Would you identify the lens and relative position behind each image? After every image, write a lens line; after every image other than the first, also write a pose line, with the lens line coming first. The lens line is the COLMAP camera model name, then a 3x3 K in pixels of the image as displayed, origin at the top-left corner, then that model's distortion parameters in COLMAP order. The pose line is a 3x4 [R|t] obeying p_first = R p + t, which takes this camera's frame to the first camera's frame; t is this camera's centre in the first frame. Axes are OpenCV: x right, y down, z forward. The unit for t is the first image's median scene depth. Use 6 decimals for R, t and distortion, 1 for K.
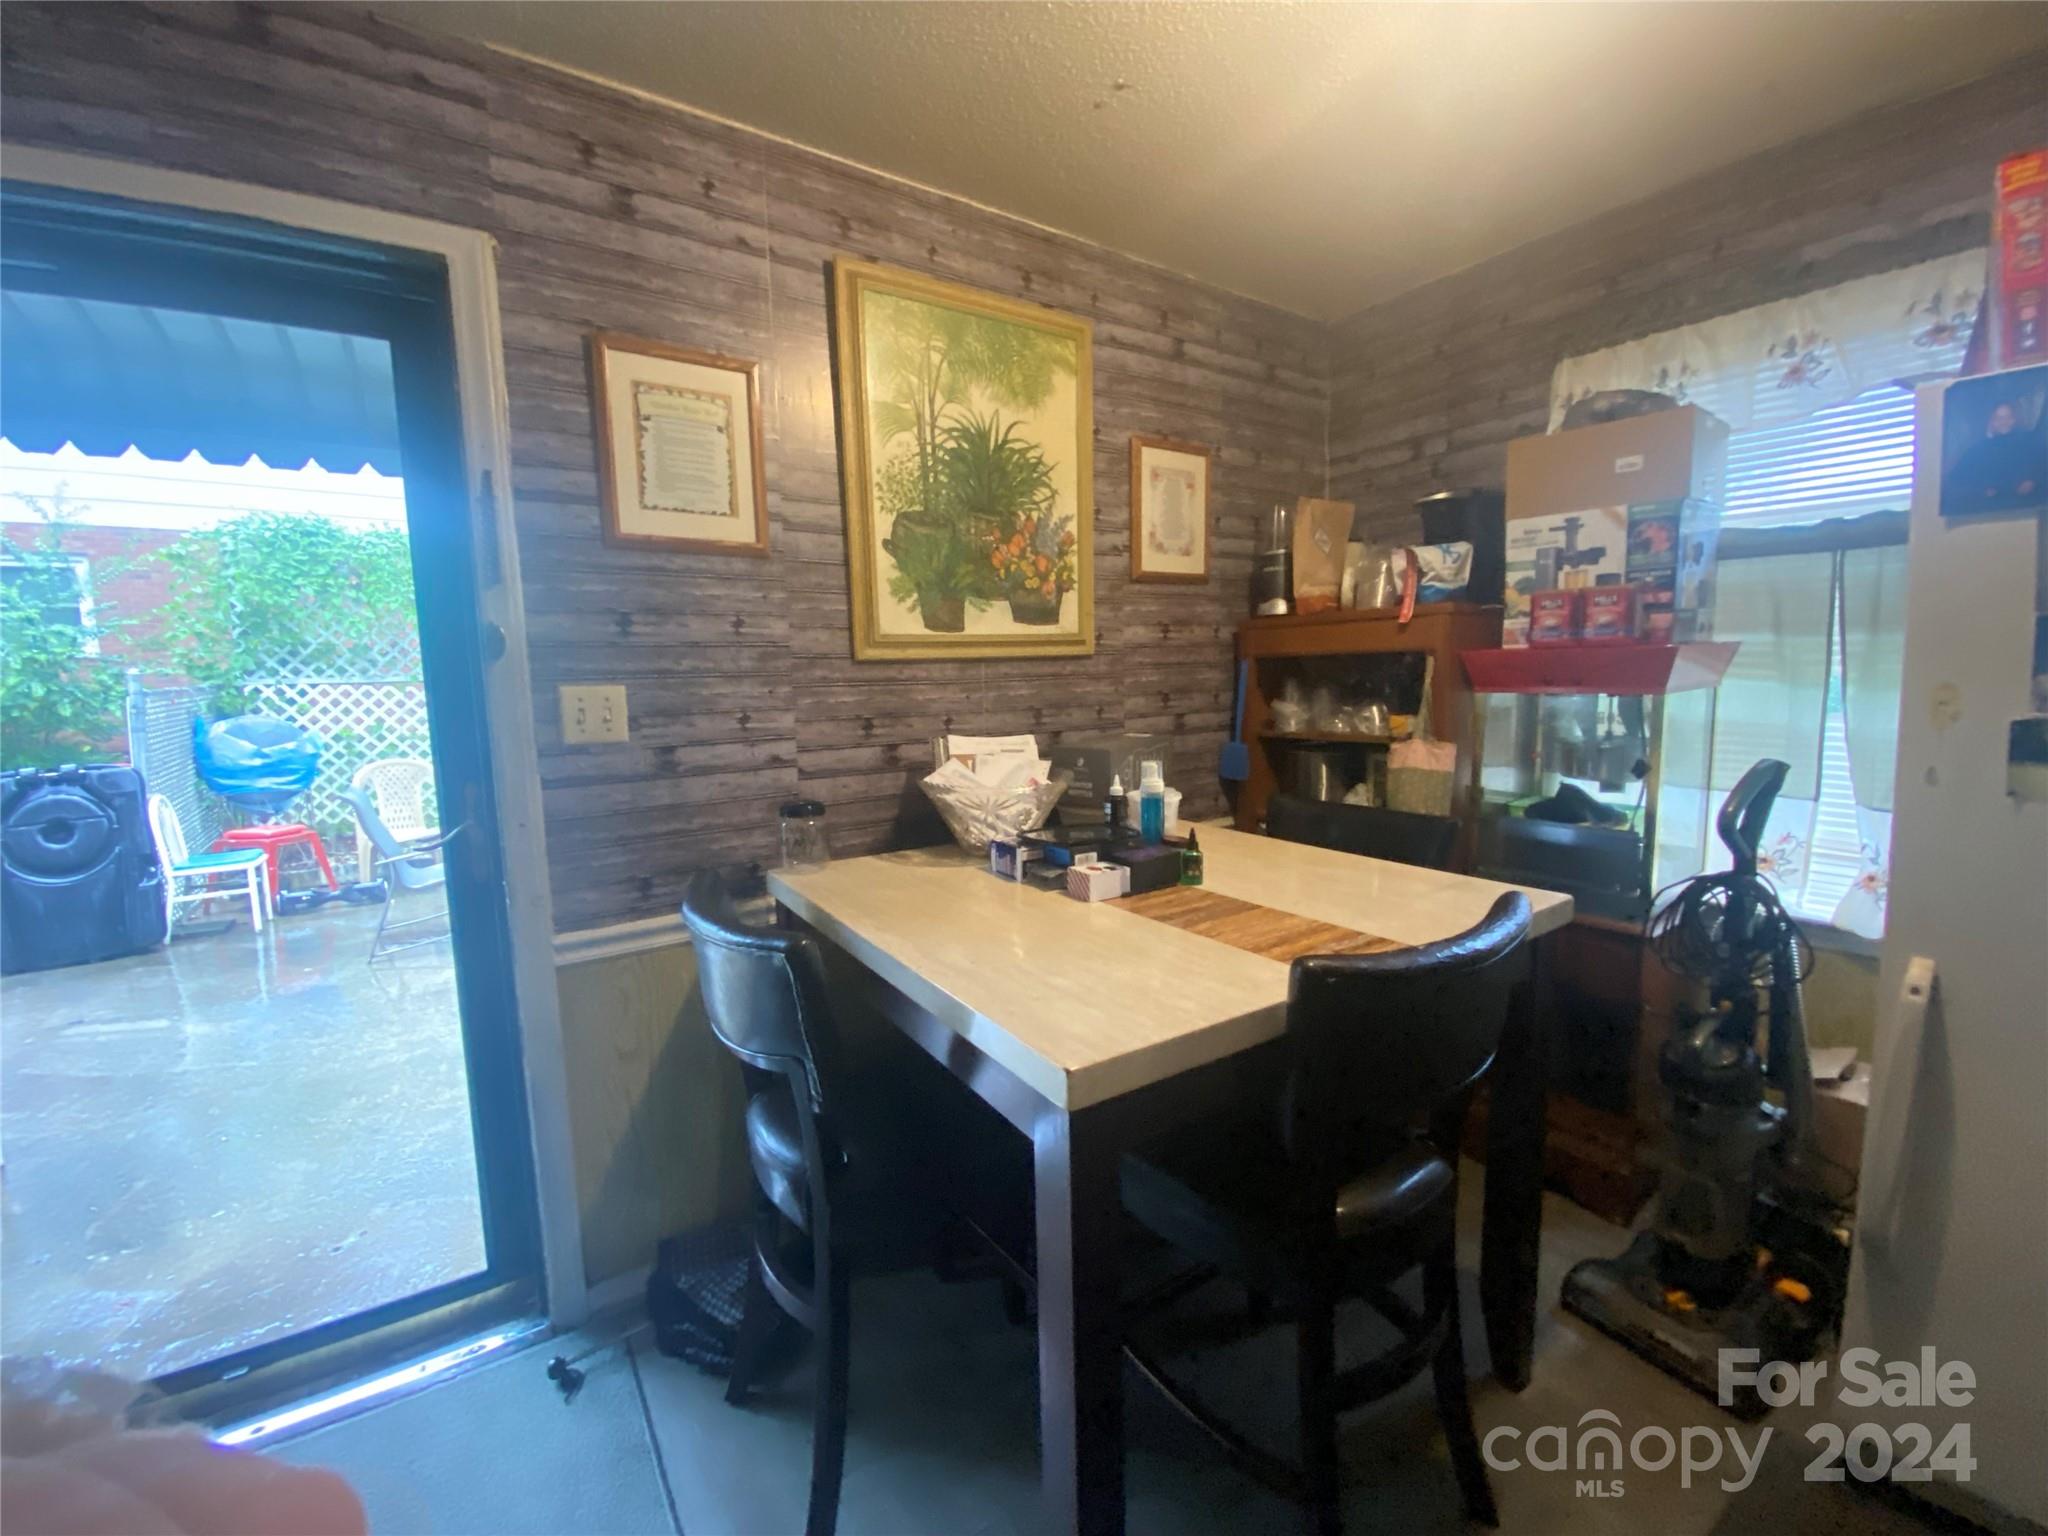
lens RADIAL K [[830.2, 0, 1017.5], [0, 830.2, 771.3], [0, 0, 1]] dist [0.019642, -0.020991]
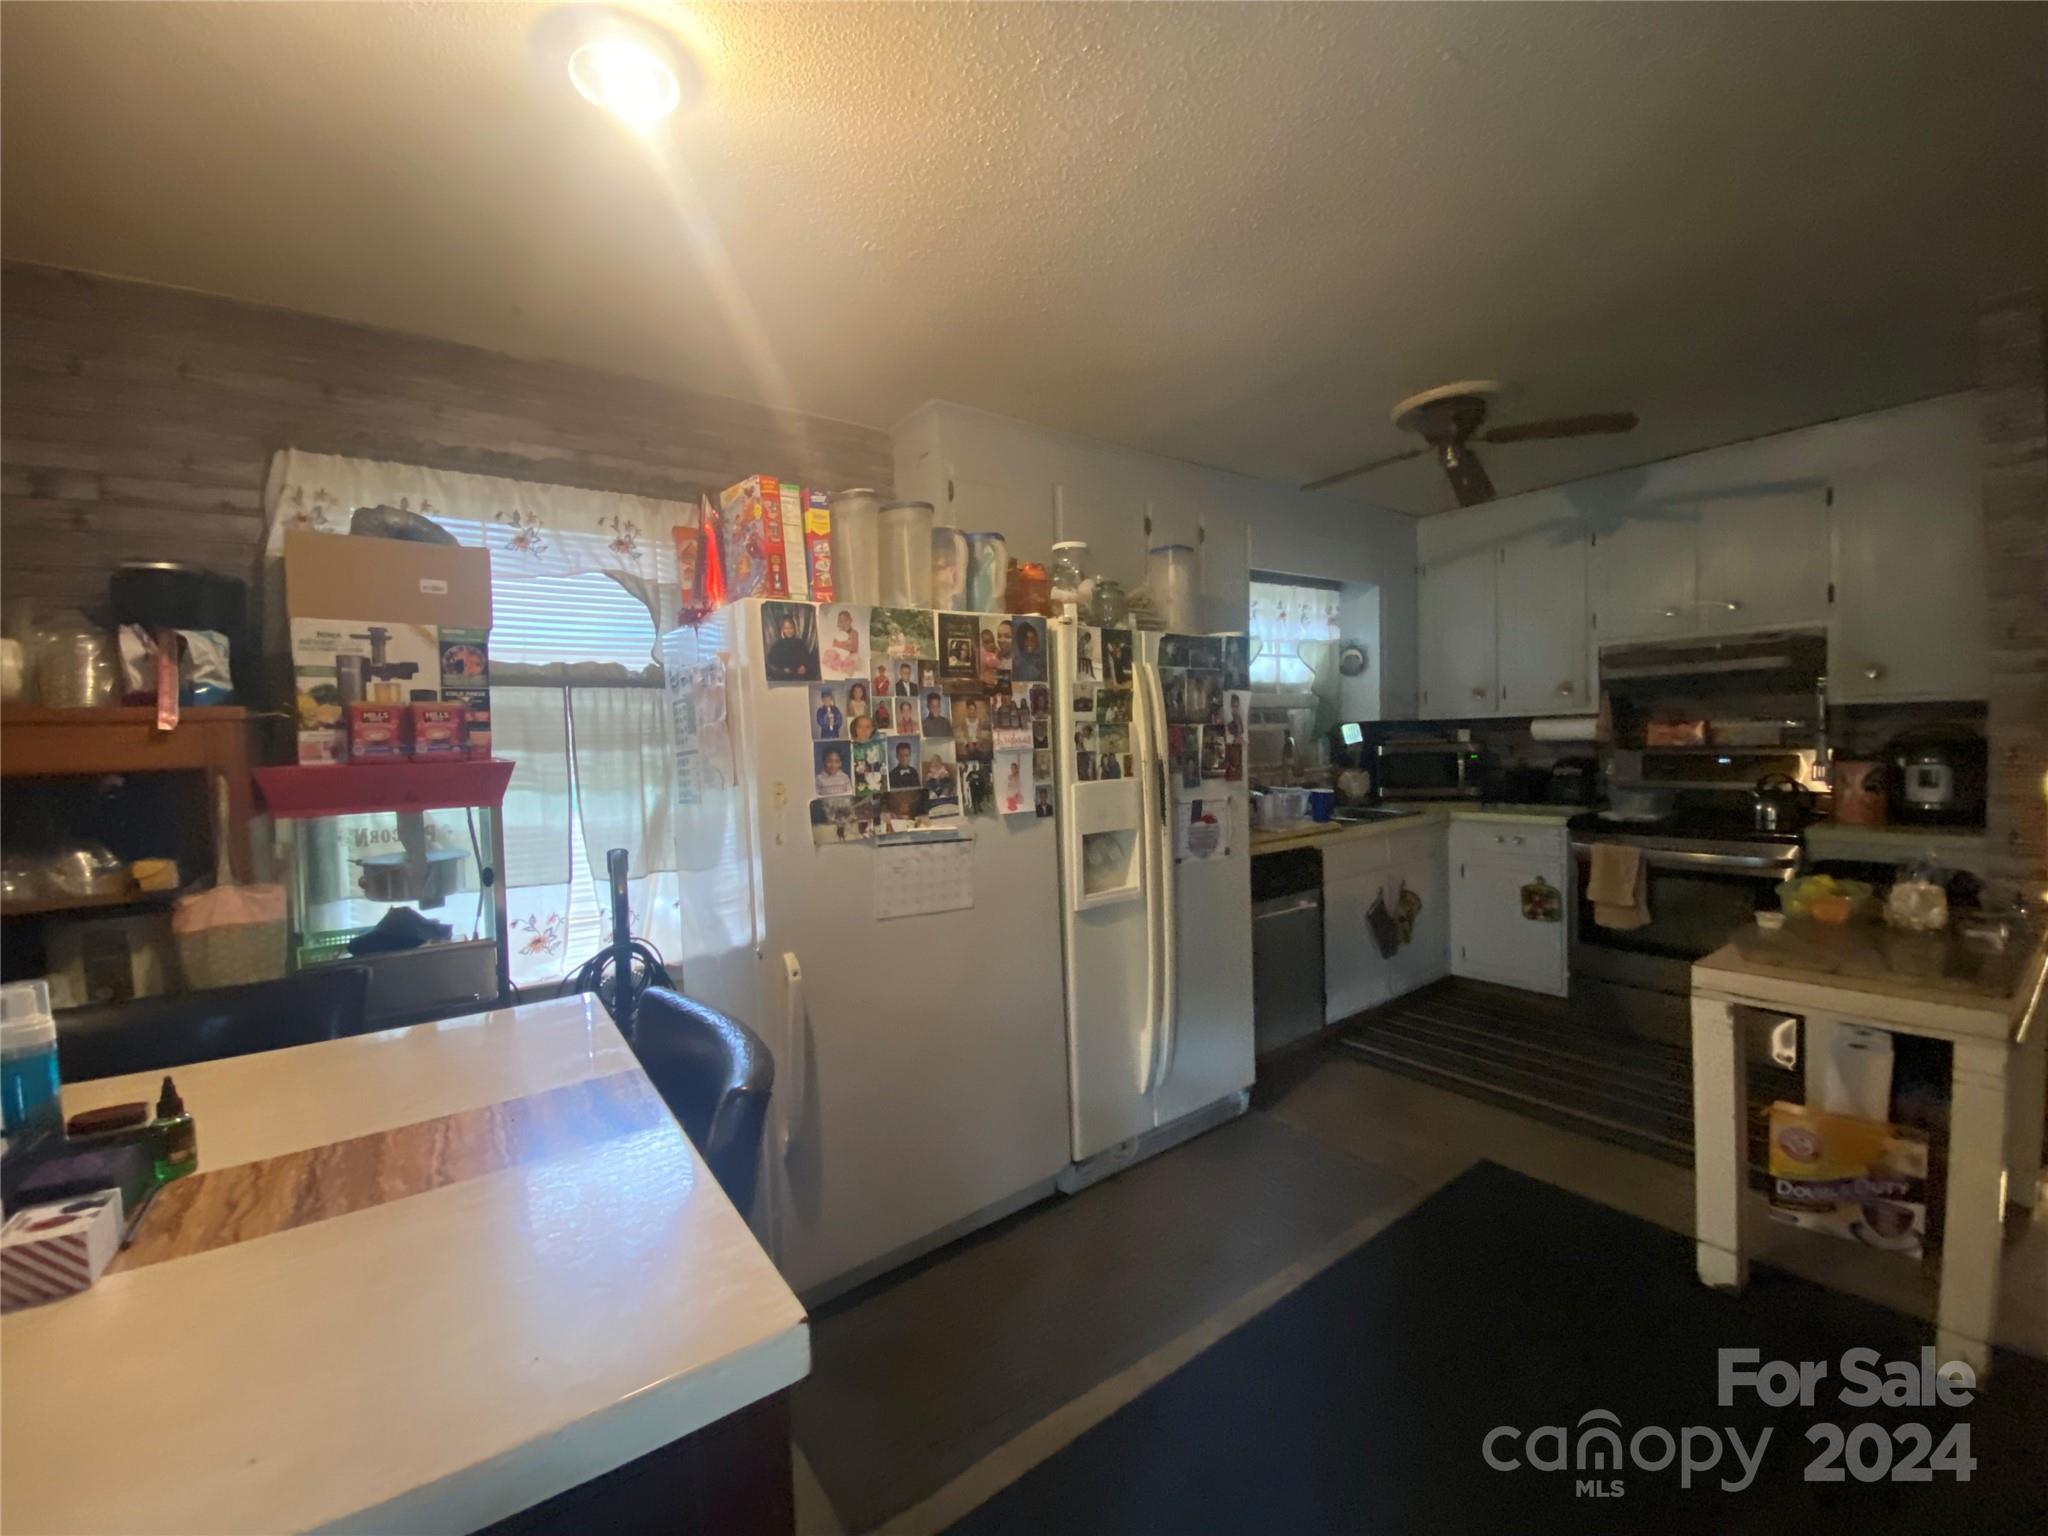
lens RADIAL K [[830.2, 0, 1017.5], [0, 830.2, 771.3], [0, 0, 1]] dist [0.019642, -0.020991]
pose [[-0.037707, -0.013911, 0.999192, -0.336667], [0.153075, 0.988022, 0.019532, -0.054855], [-0.987495, 0.153687, -0.035126, 0.370388]]
